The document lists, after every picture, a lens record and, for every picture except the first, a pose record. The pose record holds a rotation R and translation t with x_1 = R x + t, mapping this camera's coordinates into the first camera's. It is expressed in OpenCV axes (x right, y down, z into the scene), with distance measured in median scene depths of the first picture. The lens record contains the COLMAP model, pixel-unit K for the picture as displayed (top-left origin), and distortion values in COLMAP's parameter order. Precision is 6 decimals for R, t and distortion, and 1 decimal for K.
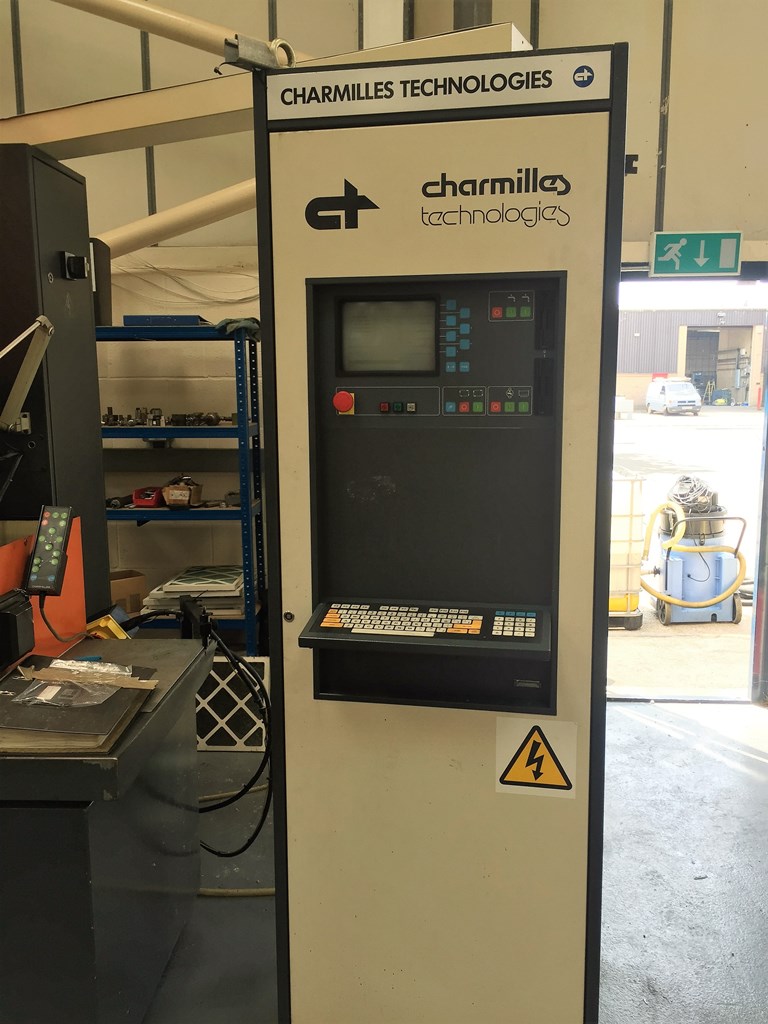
lens RADIAL K [[871.9, 0, 384.0], [0, 871.9, 512.0], [0, 0, 1]] dist [0.077090, -0.107656]
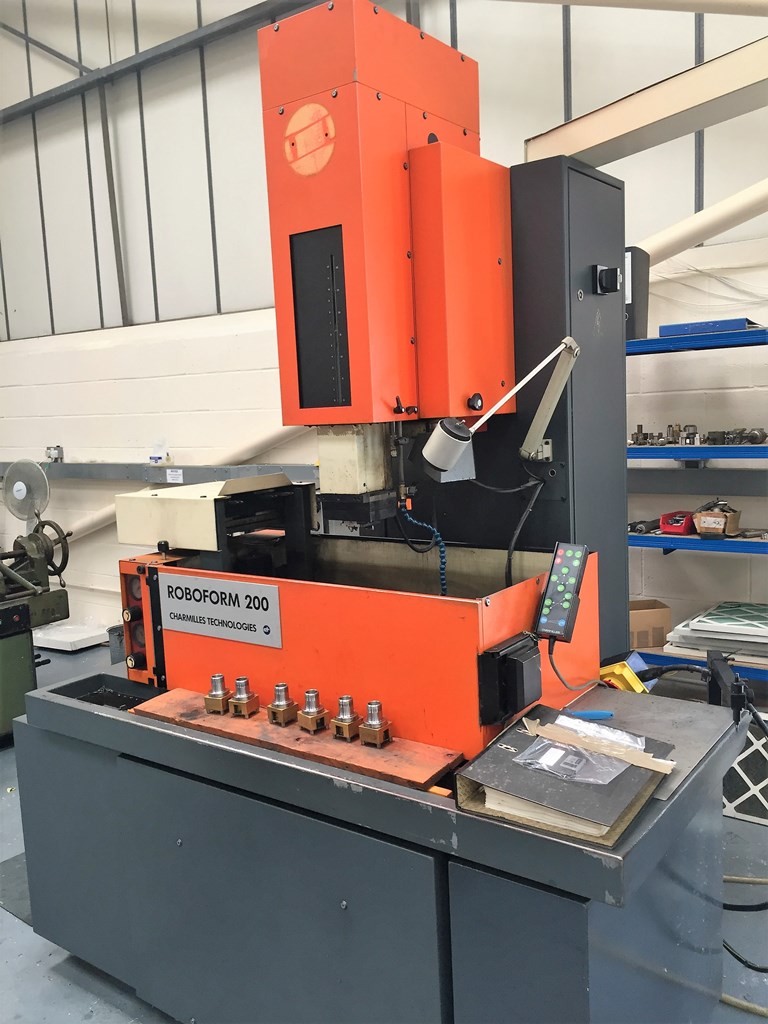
lens RADIAL K [[871.9, 0, 384.0], [0, 871.9, 512.0], [0, 0, 1]] dist [0.077090, -0.107656]
pose [[0.830591, 0.036433, -0.555689, -0.035170], [-0.041067, 0.999148, 0.004125, -0.044909], [0.555366, 0.019394, 0.831380, 0.165885]]
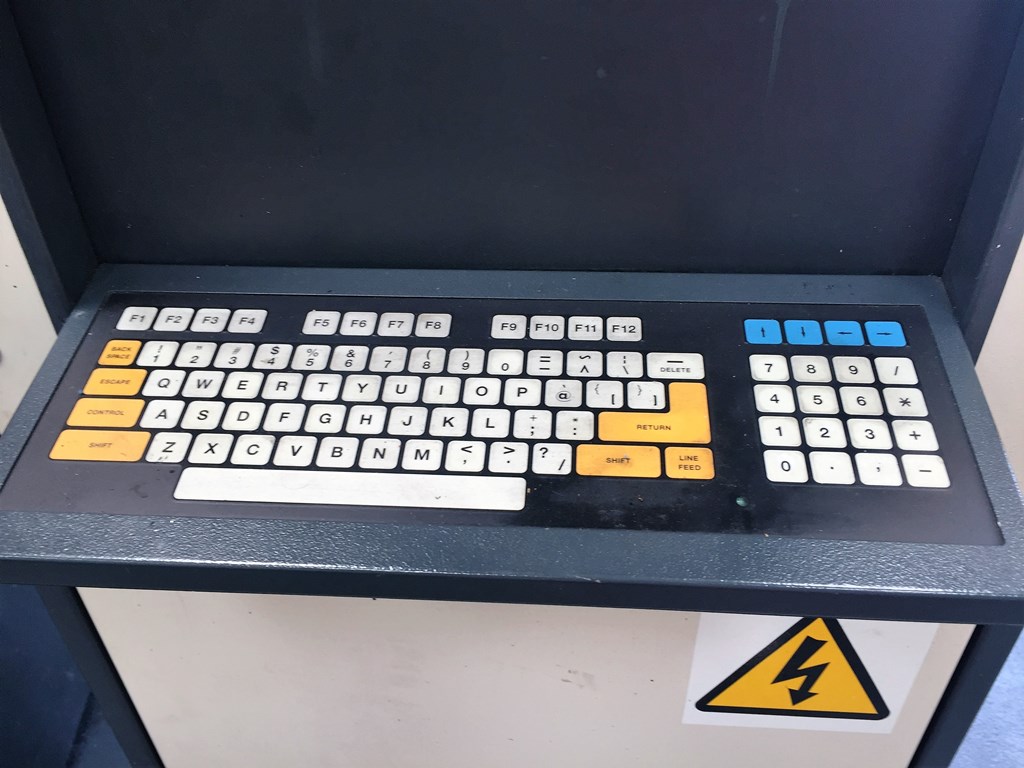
lens RADIAL K [[871.9, 0, 512.0], [0, 871.9, 384.0], [0, 0, 1]] dist [0.077090, -0.107656]
pose [[0.992773, -0.086353, 0.083333, 0.034431], [0.034056, 0.868594, 0.494352, -0.003107], [-0.115071, -0.487942, 0.865258, 0.764547]]
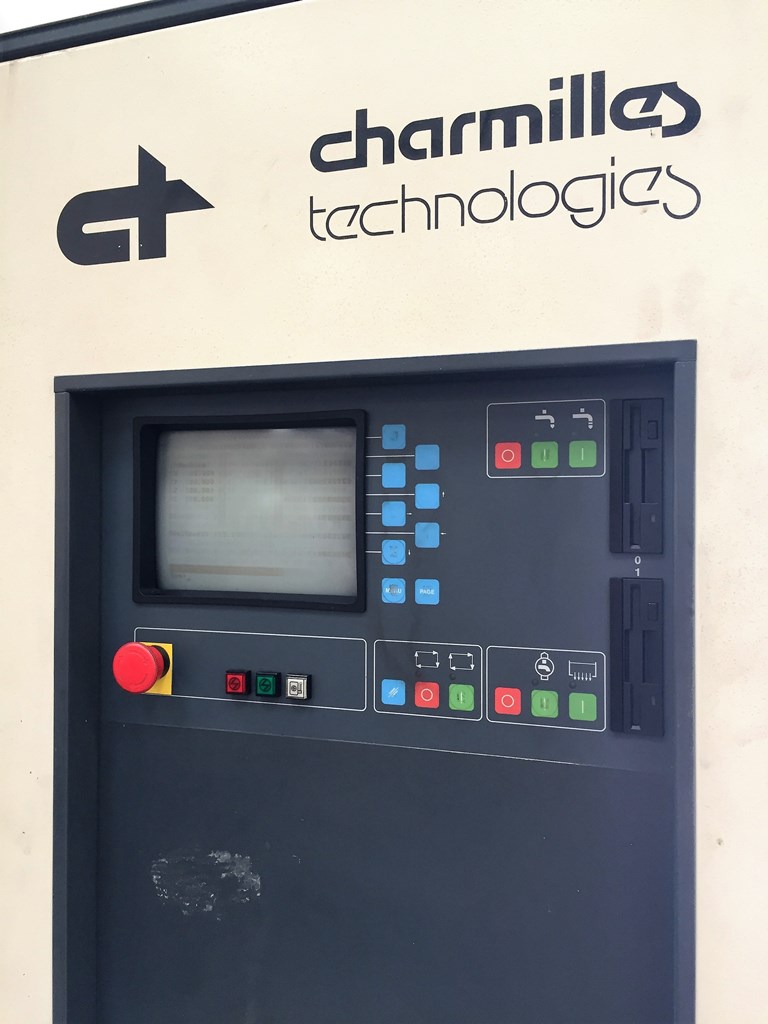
lens RADIAL K [[871.9, 0, 384.0], [0, 871.9, 512.0], [0, 0, 1]] dist [0.077090, -0.107656]
pose [[0.989867, 0.007869, -0.141782, 0.125572], [-0.028666, 0.988980, -0.145248, -0.141644], [0.139076, 0.147841, 0.979184, 0.601508]]
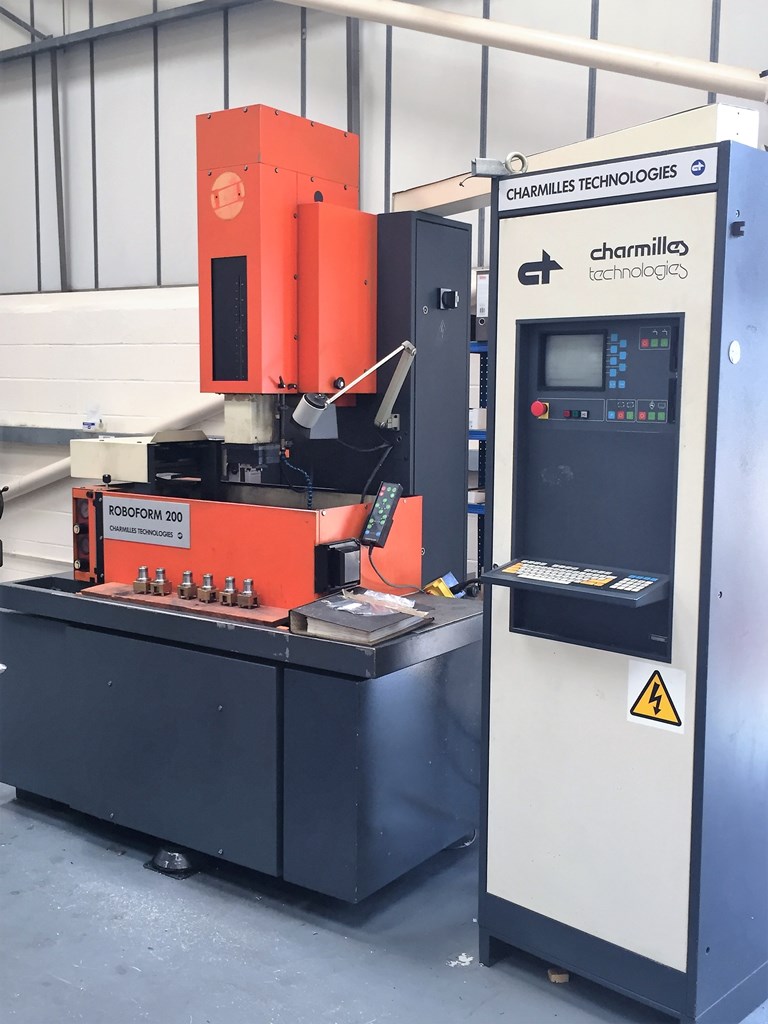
lens RADIAL K [[1110.5, 0, 384.0], [0, 1110.5, 512.0], [0, 0, 1]] dist [0.050921, -0.012015]
pose [[0.841176, 0.074066, -0.535665, 0.683217], [-0.093327, 0.995596, -0.008894, 0.069328], [0.532647, 0.057473, 0.844384, -0.564835]]
